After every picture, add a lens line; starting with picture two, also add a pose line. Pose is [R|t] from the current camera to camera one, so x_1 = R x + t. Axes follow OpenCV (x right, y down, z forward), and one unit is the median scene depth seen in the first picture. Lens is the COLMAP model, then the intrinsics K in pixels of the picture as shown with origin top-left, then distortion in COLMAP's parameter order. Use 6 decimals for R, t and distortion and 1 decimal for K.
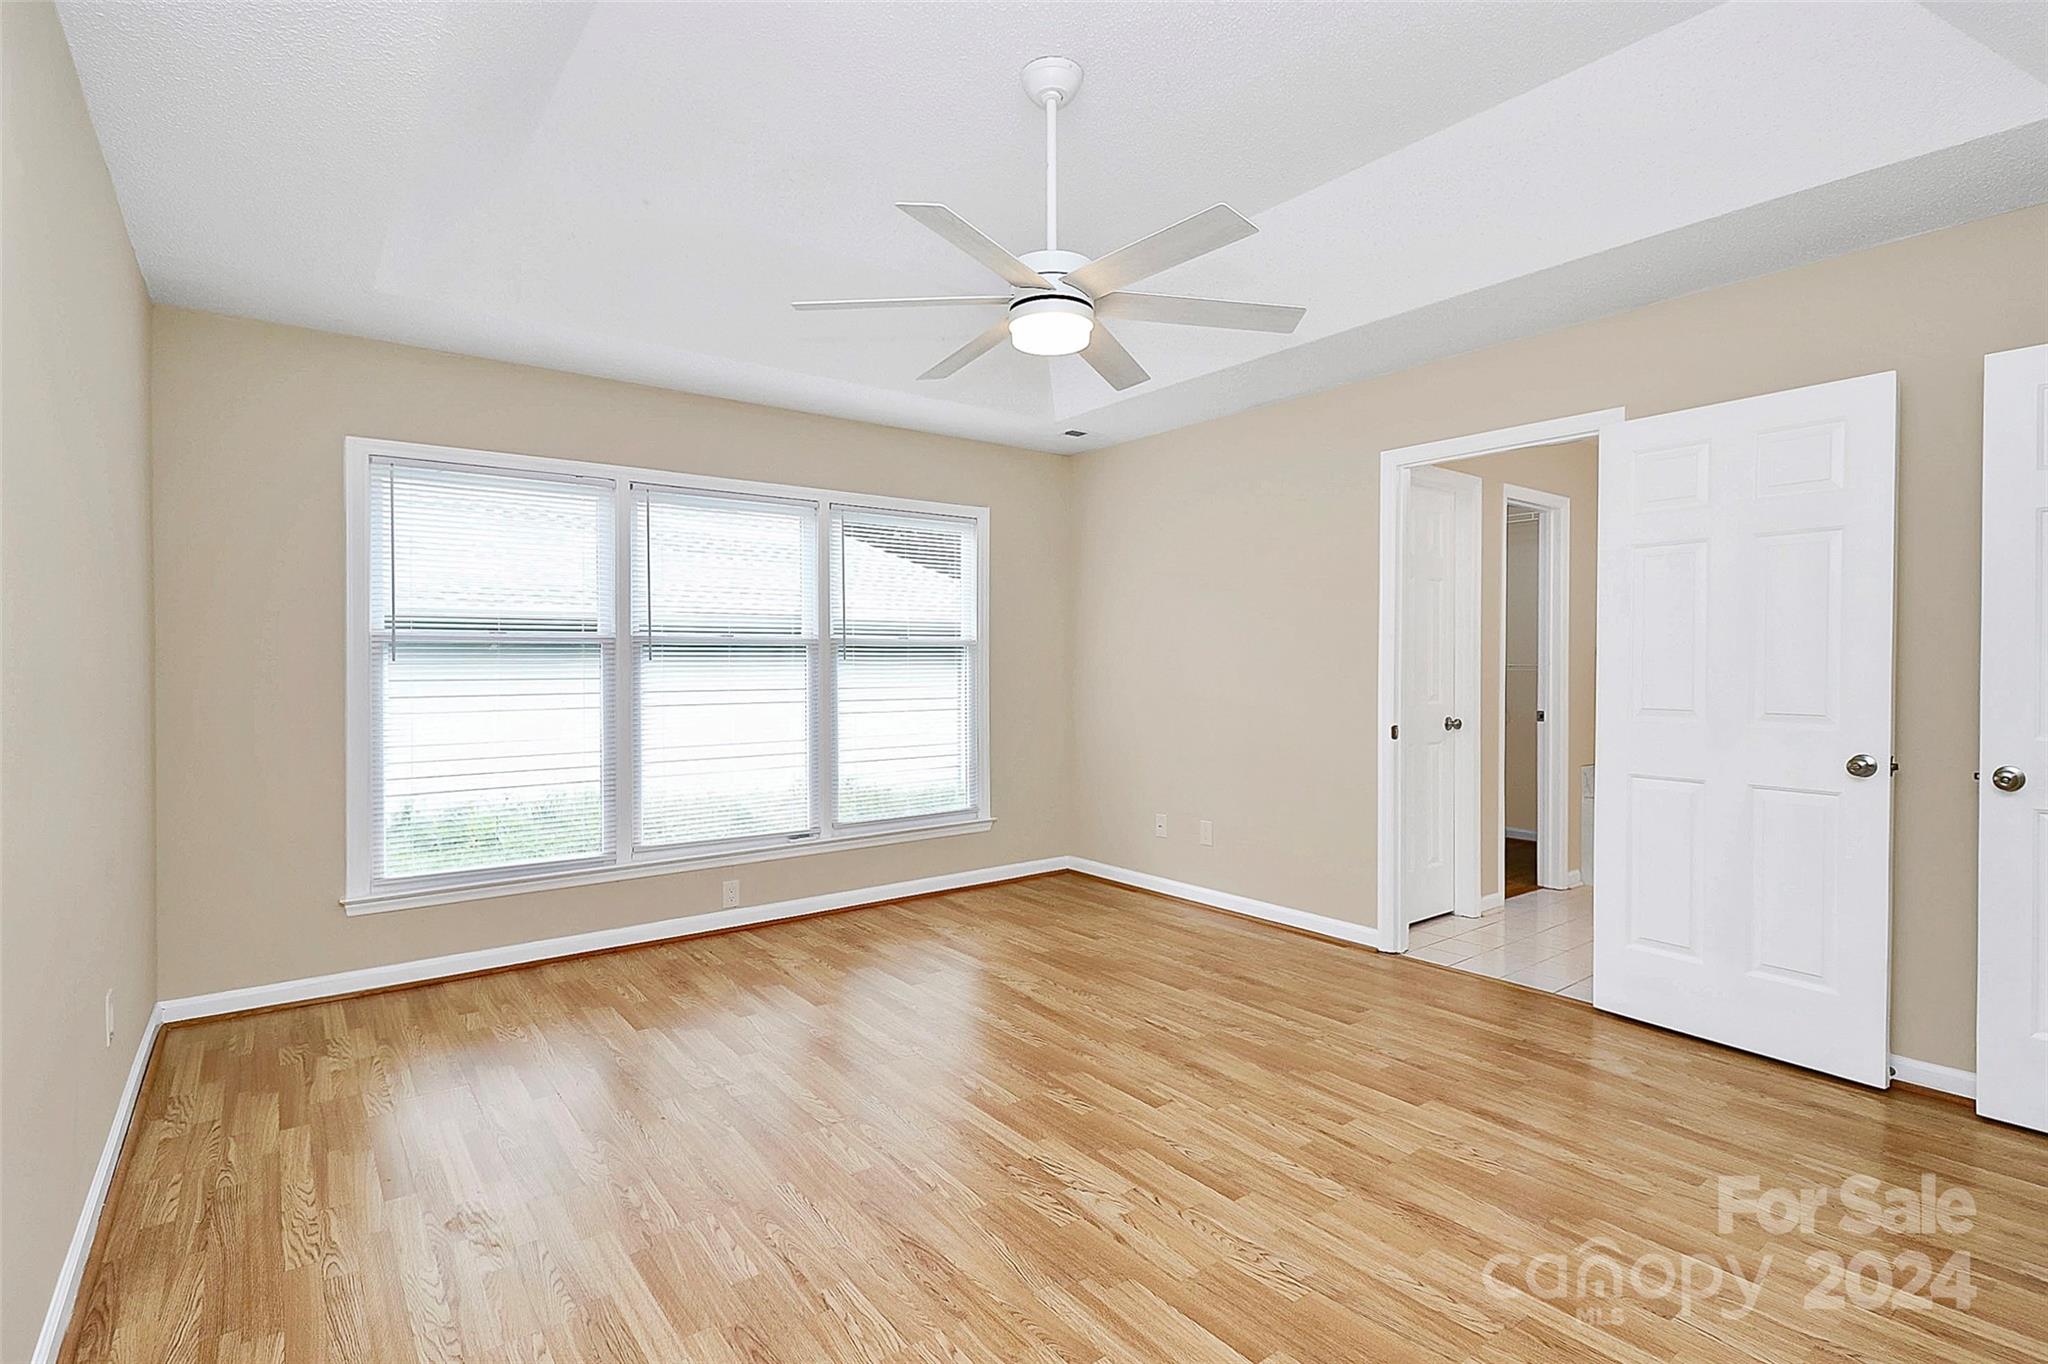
lens RADIAL K [[968.1, 0, 1024.4], [0, 968.1, 692.8], [0, 0, 1]] dist [0.019329, -0.022902]
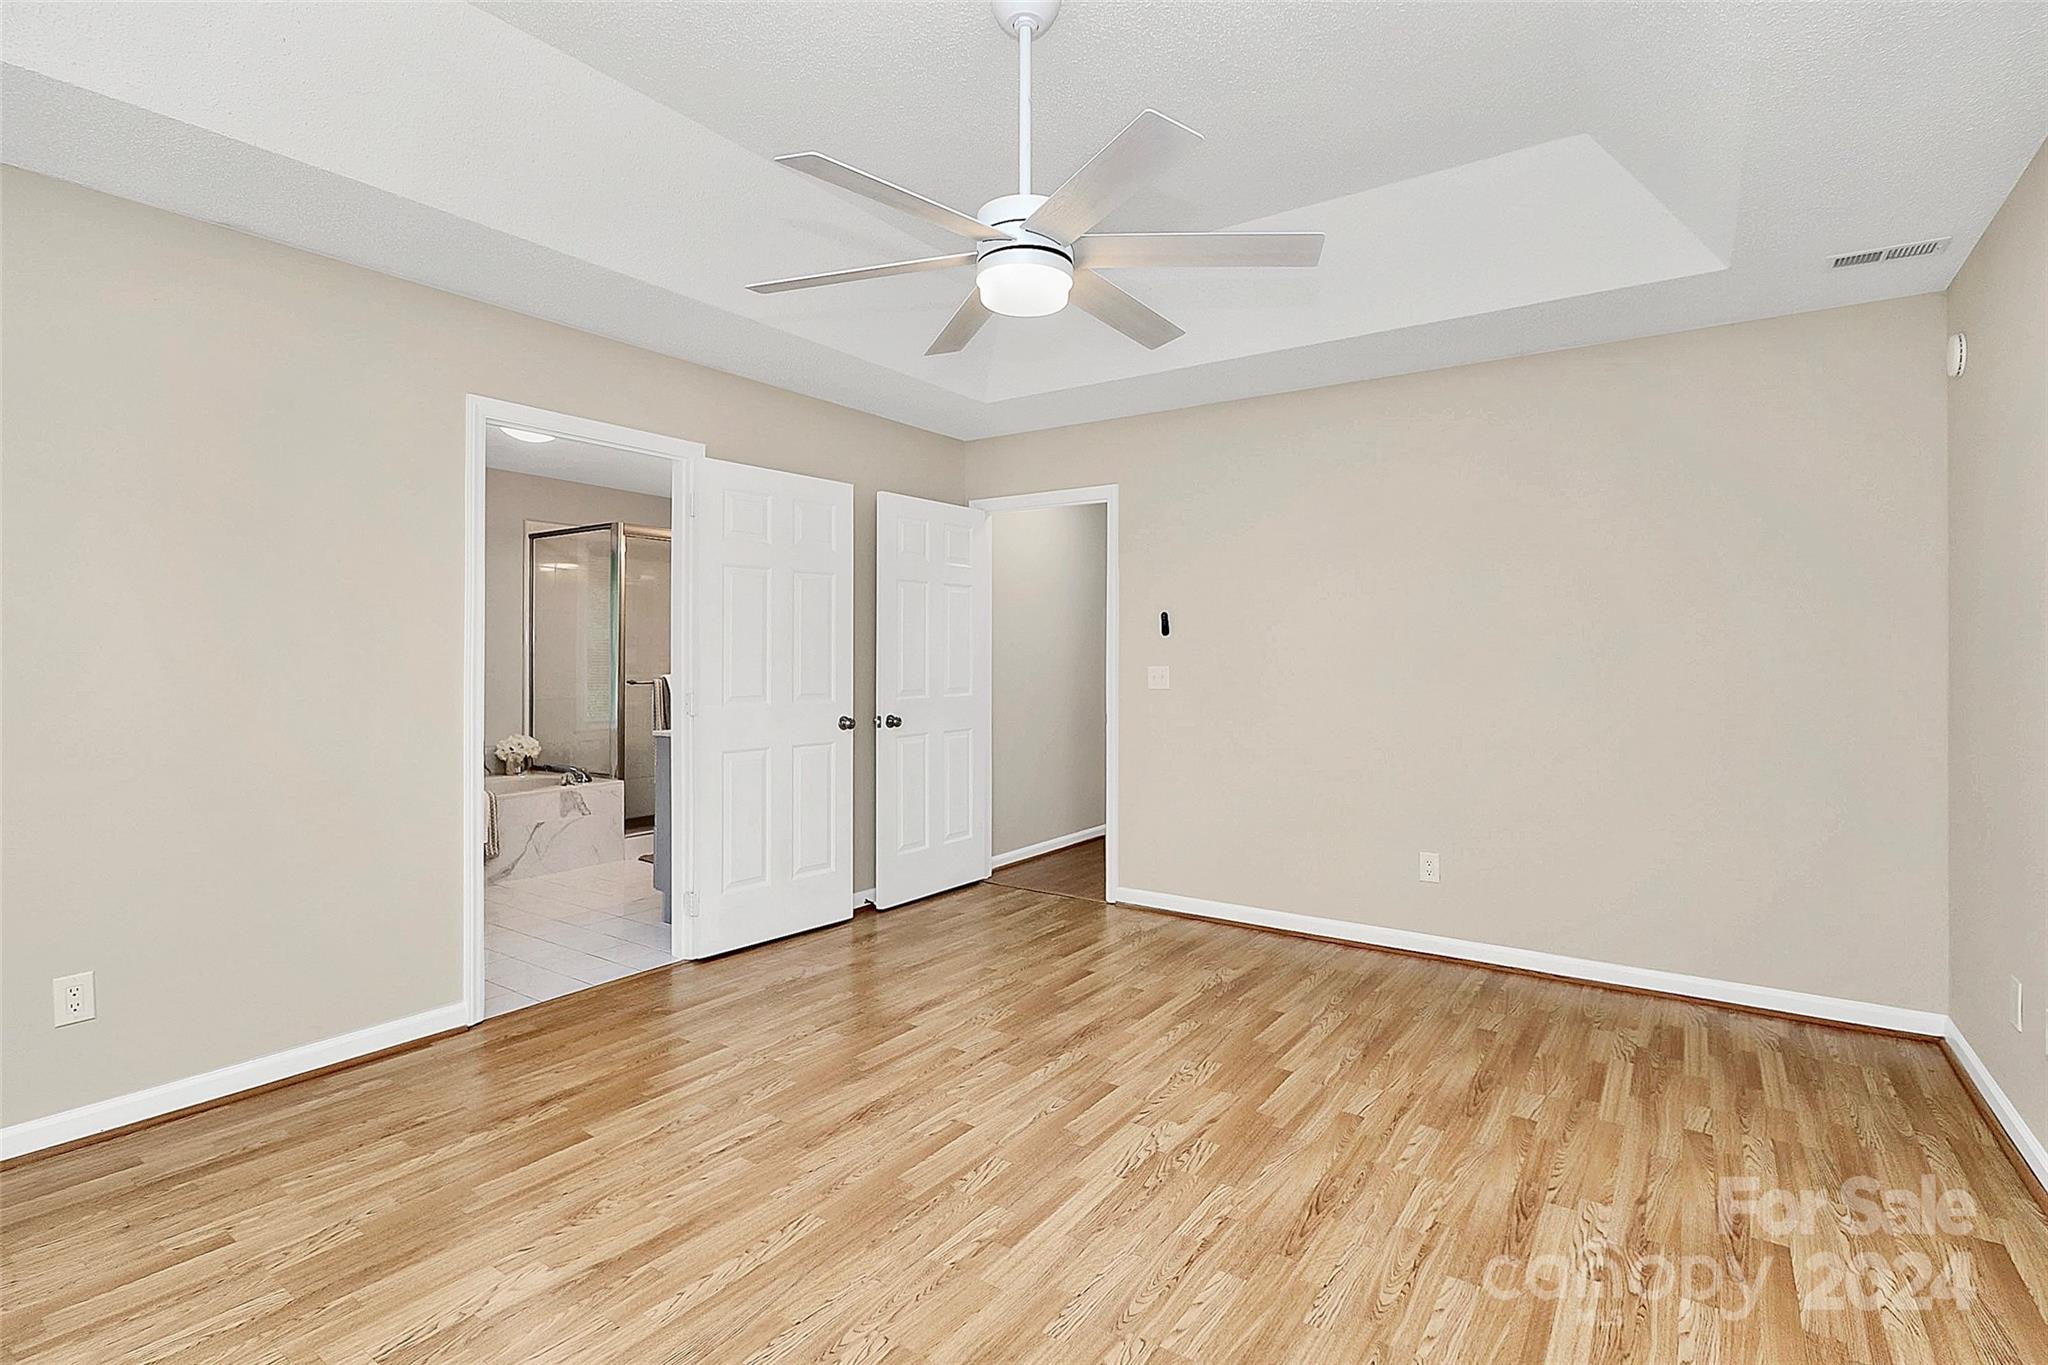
lens RADIAL K [[972.8, 0, 1023.1], [0, 972.8, 663.7], [0, 0, 1]] dist [-0.000586, -0.008106]
pose [[-0.298044, -0.005510, 0.954536, -0.805795], [0.028562, 0.999484, 0.014688, -0.039101], [-0.954125, 0.031641, -0.297733, 1.256262]]
